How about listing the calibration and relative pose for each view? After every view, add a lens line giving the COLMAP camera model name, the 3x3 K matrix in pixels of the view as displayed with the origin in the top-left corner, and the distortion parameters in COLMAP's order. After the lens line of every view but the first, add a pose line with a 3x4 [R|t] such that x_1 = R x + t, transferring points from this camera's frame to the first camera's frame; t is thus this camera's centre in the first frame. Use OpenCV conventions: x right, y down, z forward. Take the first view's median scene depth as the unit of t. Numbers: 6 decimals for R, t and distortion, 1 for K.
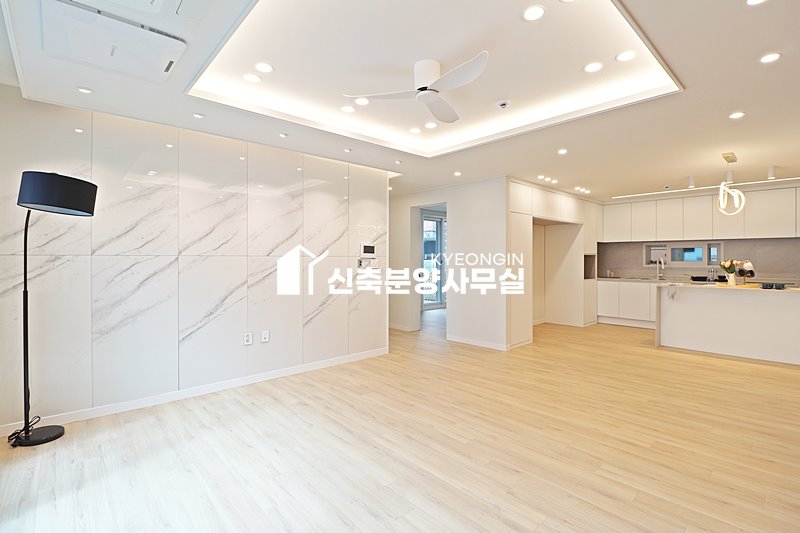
lens RADIAL K [[369.4, 0, 401.4], [0, 369.4, 263.5], [0, 0, 1]] dist [-0.005500, -0.010187]
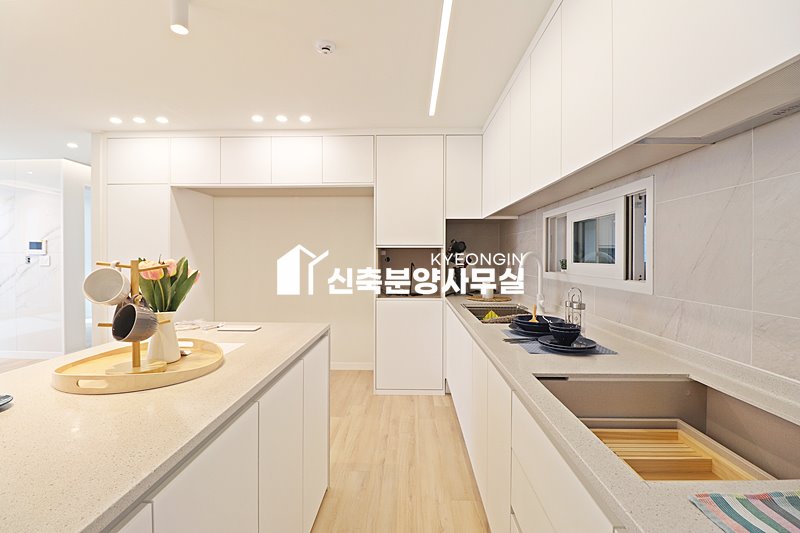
lens RADIAL K [[369.4, 0, 396.0], [0, 369.4, 264.5], [0, 0, 1]] dist [-0.005500, -0.010187]
pose [[0.719473, 0.015175, -0.694354, 1.528833], [-0.012513, 0.999882, 0.008887, -0.011020], [0.694407, 0.002295, 0.719578, 1.200794]]
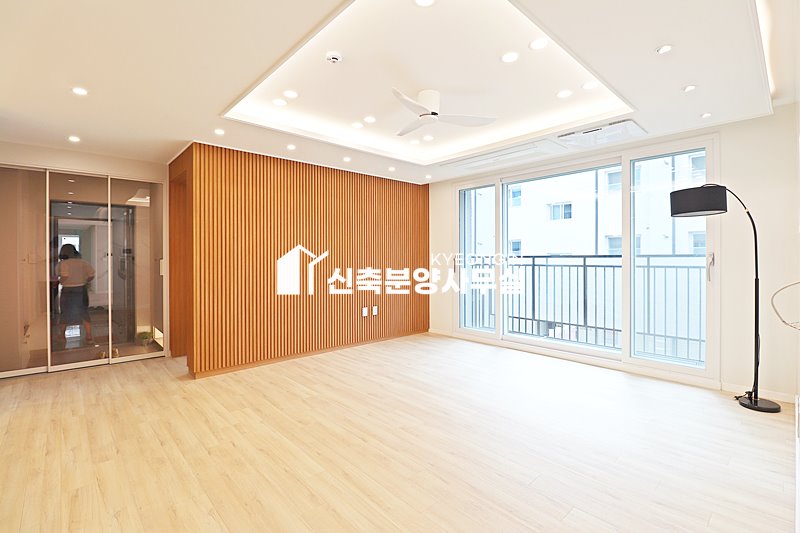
lens RADIAL K [[369.4, 0, 400.0], [0, 369.4, 259.5], [0, 0, 1]] dist [-0.005500, -0.010187]
pose [[-0.999980, 0.003672, -0.005103, 0.111954], [0.003575, 0.999816, 0.018848, -0.009008], [0.005171, 0.018830, -0.999809, 1.435328]]
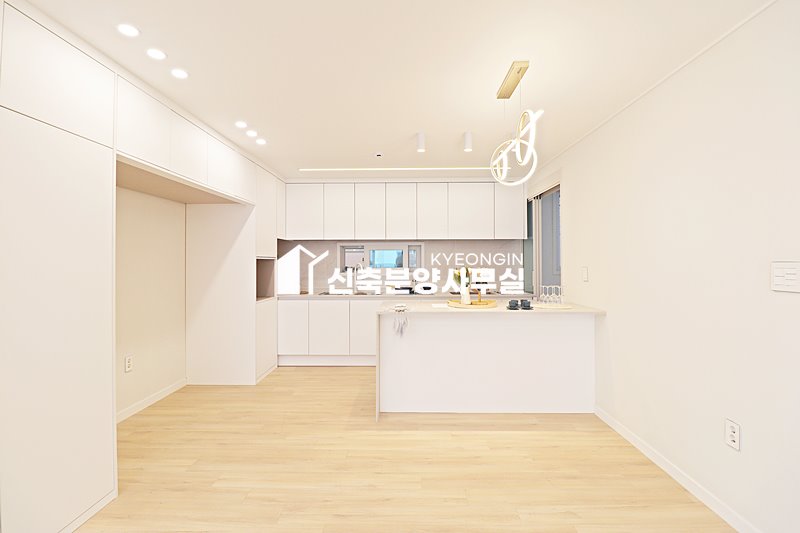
lens RADIAL K [[369.4, 0, 406.1], [0, 369.4, 259.3], [0, 0, 1]] dist [-0.005500, -0.010187]
pose [[0.672758, 0.003235, 0.739856, 0.412581], [0.012679, 0.999793, -0.015902, -0.018125], [-0.739754, 0.020079, 0.672577, 0.797187]]
